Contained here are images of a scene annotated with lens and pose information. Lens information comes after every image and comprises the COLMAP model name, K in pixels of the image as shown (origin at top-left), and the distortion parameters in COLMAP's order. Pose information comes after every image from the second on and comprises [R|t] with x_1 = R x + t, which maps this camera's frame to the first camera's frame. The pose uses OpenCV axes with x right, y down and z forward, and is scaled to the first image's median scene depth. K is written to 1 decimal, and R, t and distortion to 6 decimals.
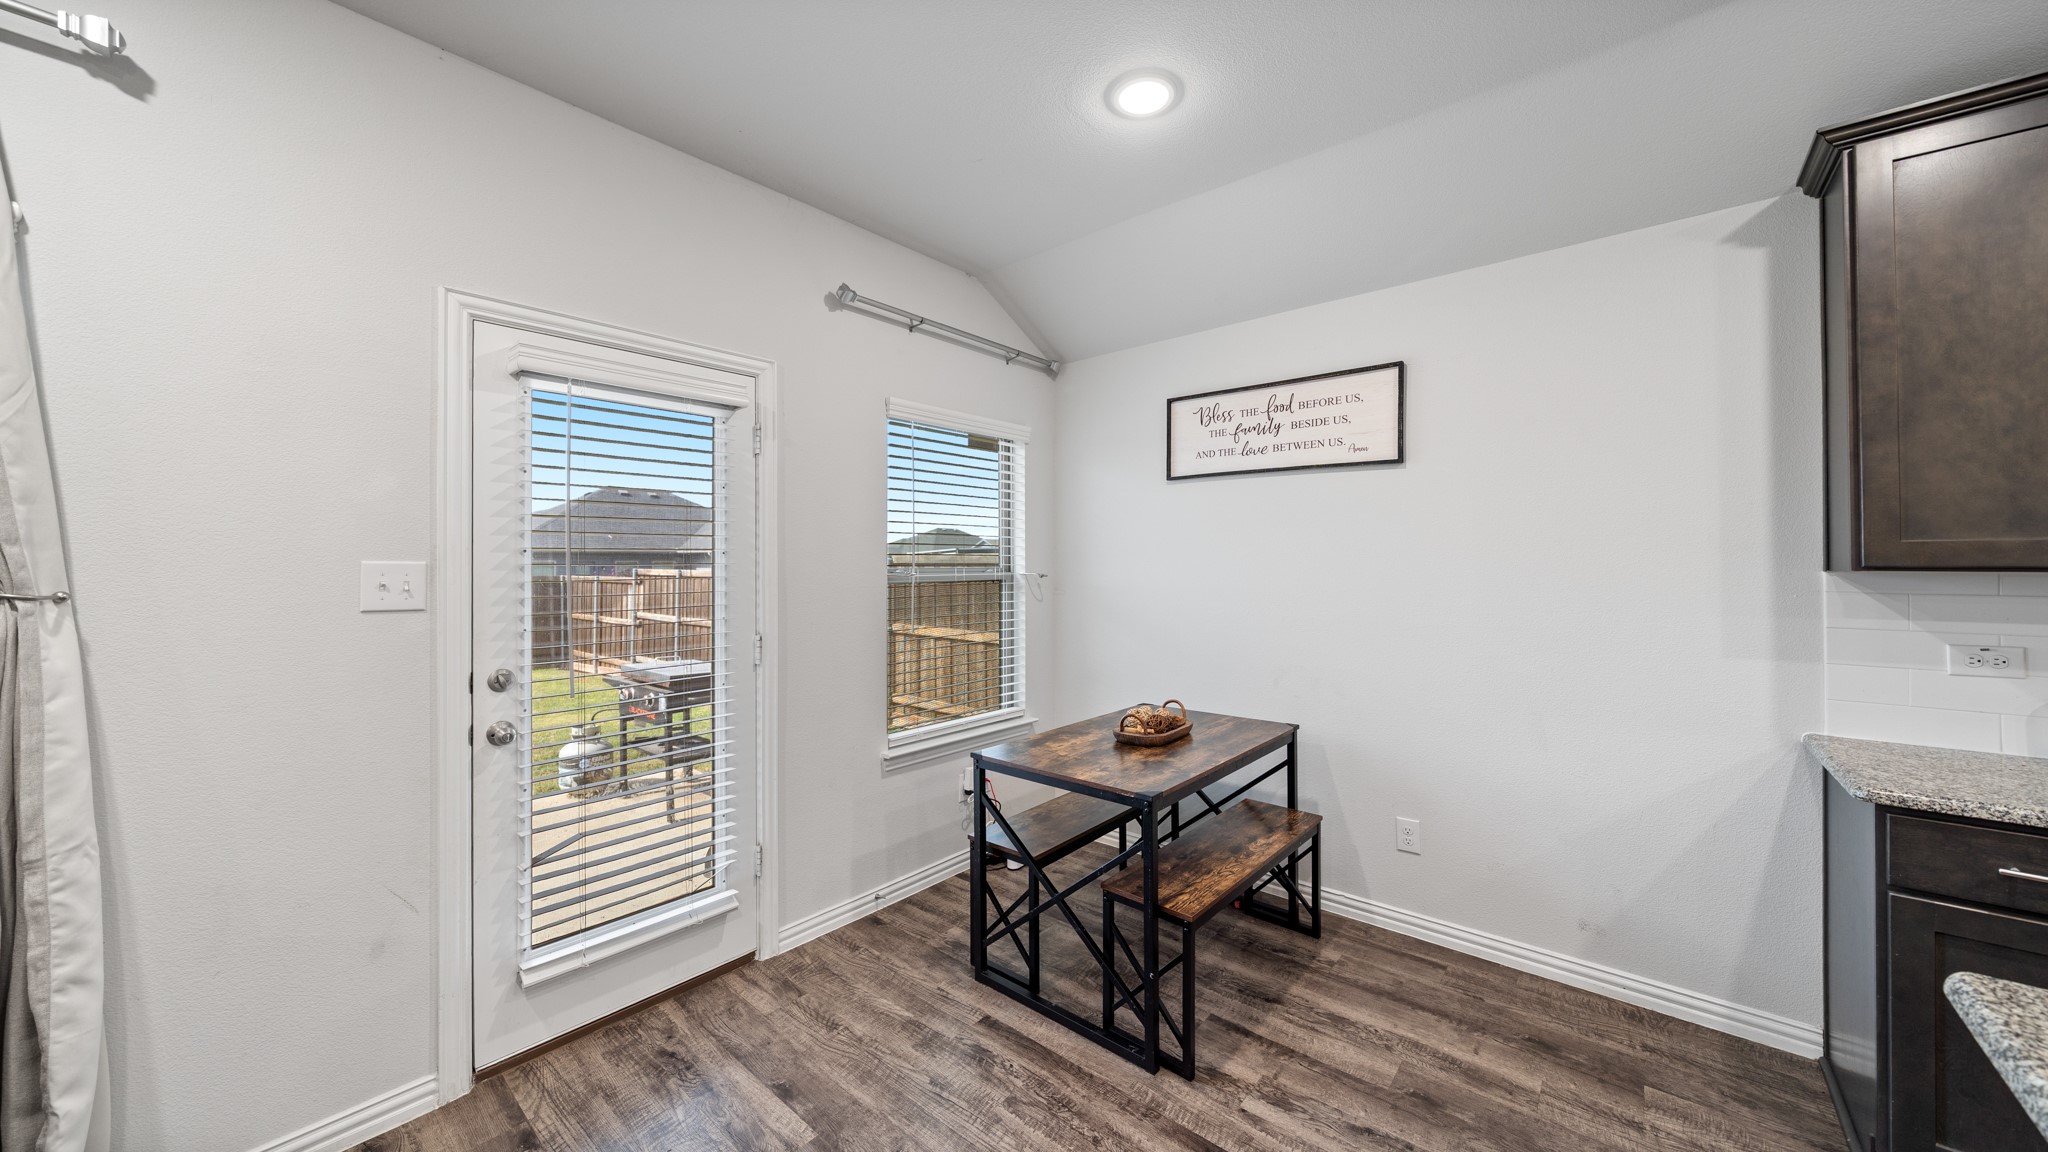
lens RADIAL K [[709.2, 0, 1022.6], [0, 709.2, 558.9], [0, 0, 1]] dist [-0.006545, -0.000063]
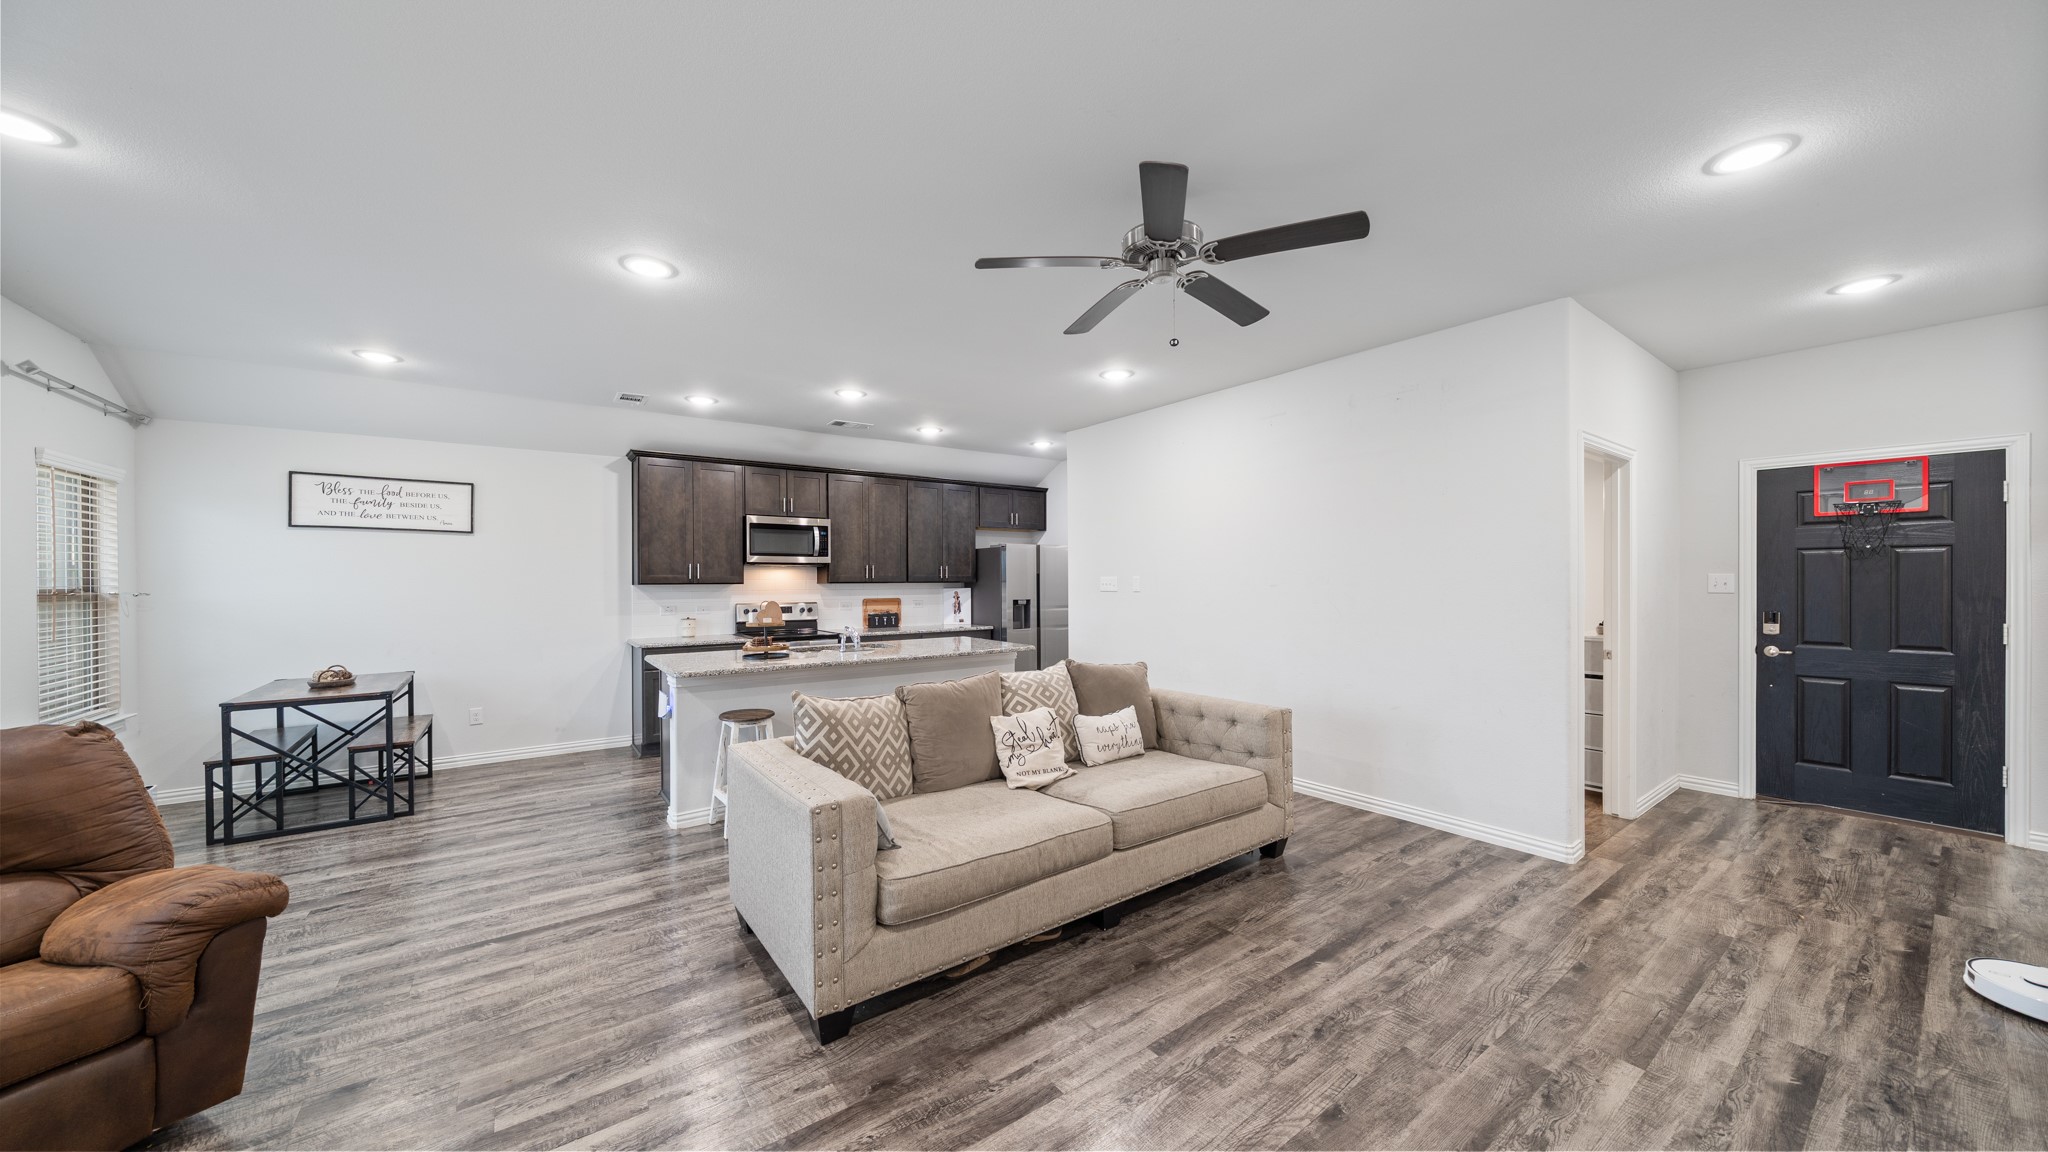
lens RADIAL K [[699.3, 0, 1023.8], [0, 699.3, 581.5], [0, 0, 1]] dist [-0.005658, 0.000171]
pose [[0.221080, -0.002707, 0.975252, -1.188425], [-0.004092, 0.999985, 0.003704, -0.013517], [-0.975247, -0.004810, 0.221066, -1.097257]]
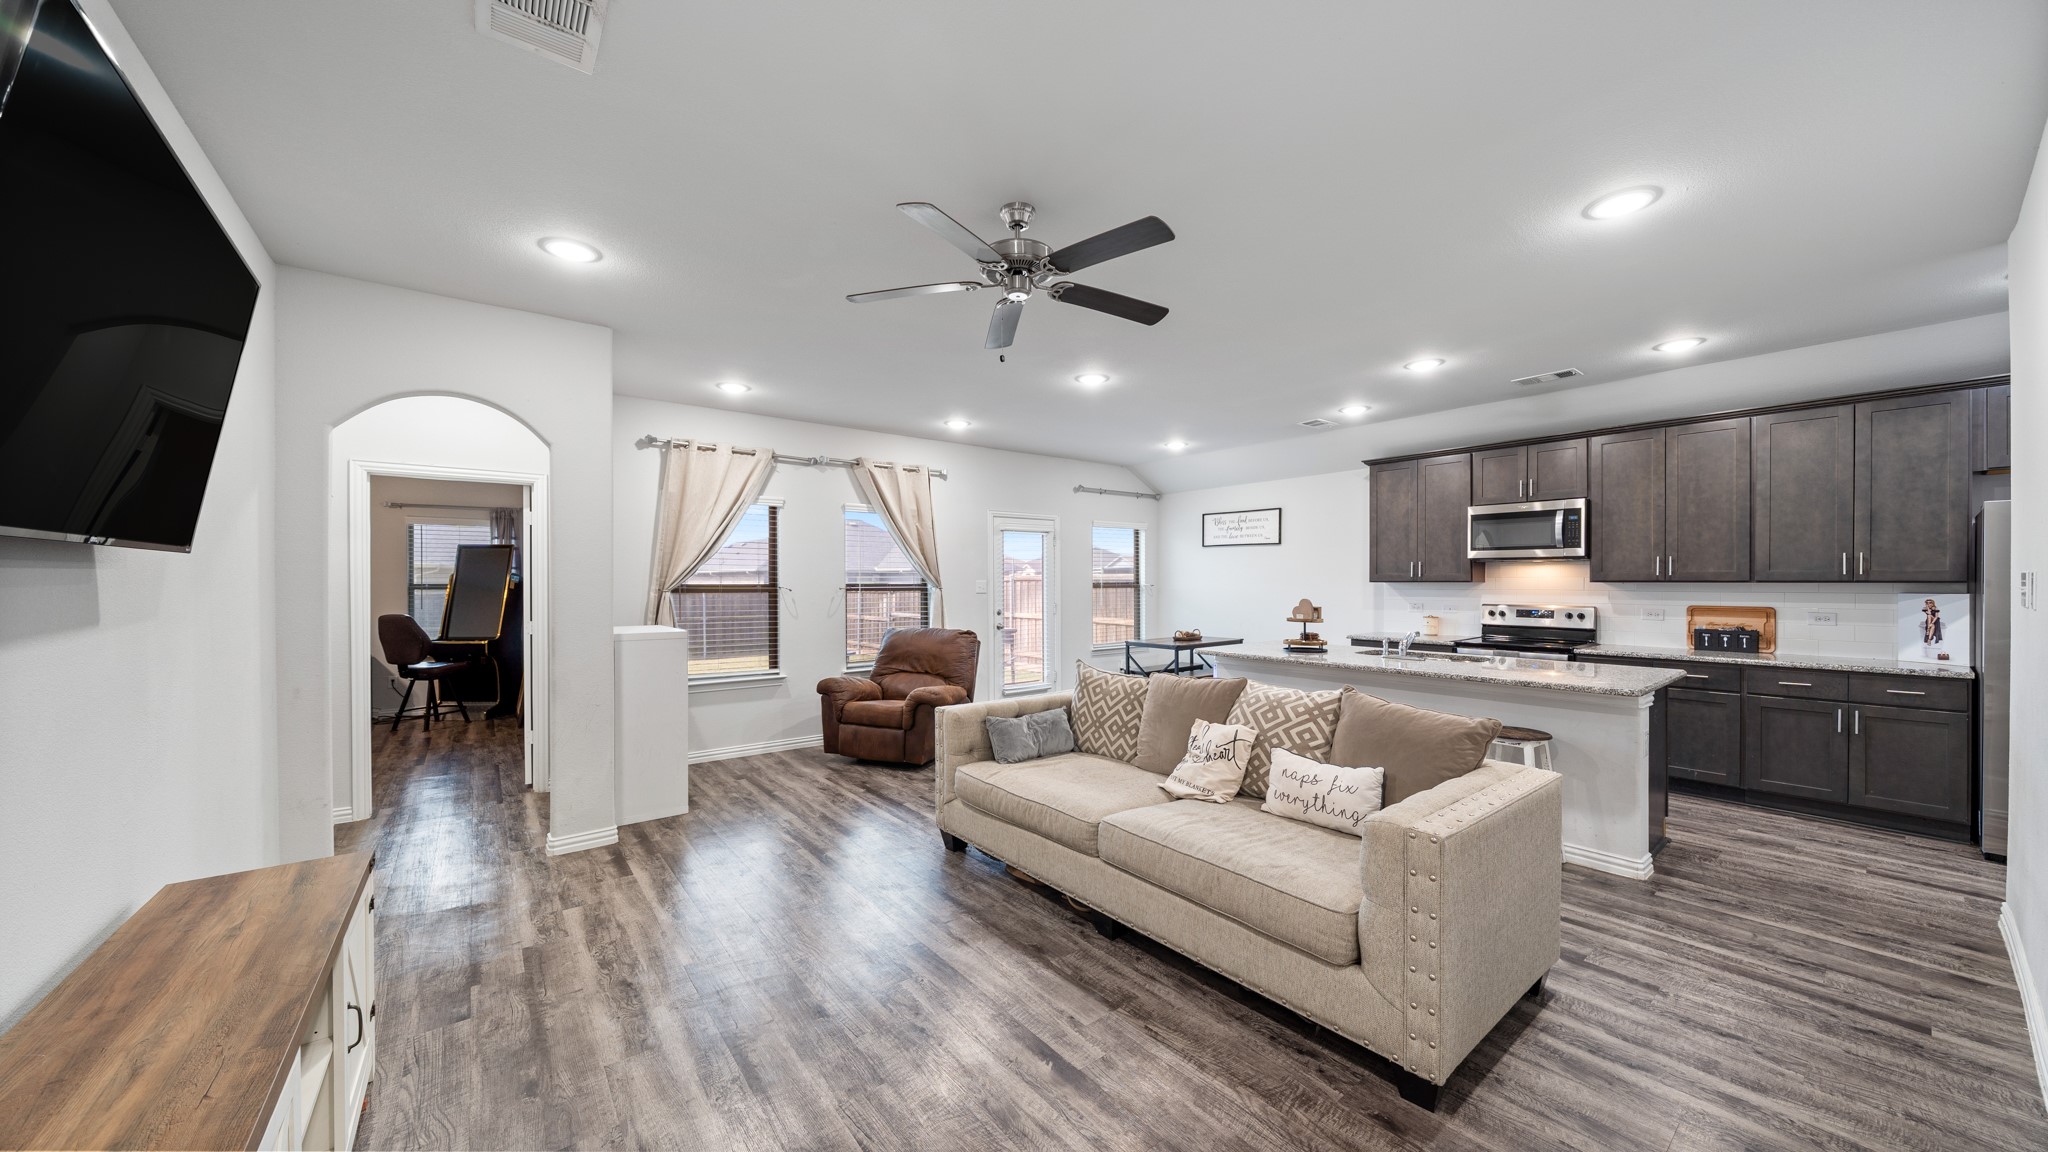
lens RADIAL K [[700.7, 0, 1023.8], [0, 700.7, 582.9], [0, 0, 1]] dist [-0.006383, -0.000120]
pose [[0.982023, -0.001695, -0.188754, 0.072441], [0.004121, 0.999914, 0.012459, -0.023947], [0.188717, -0.013013, 0.981945, -2.129447]]
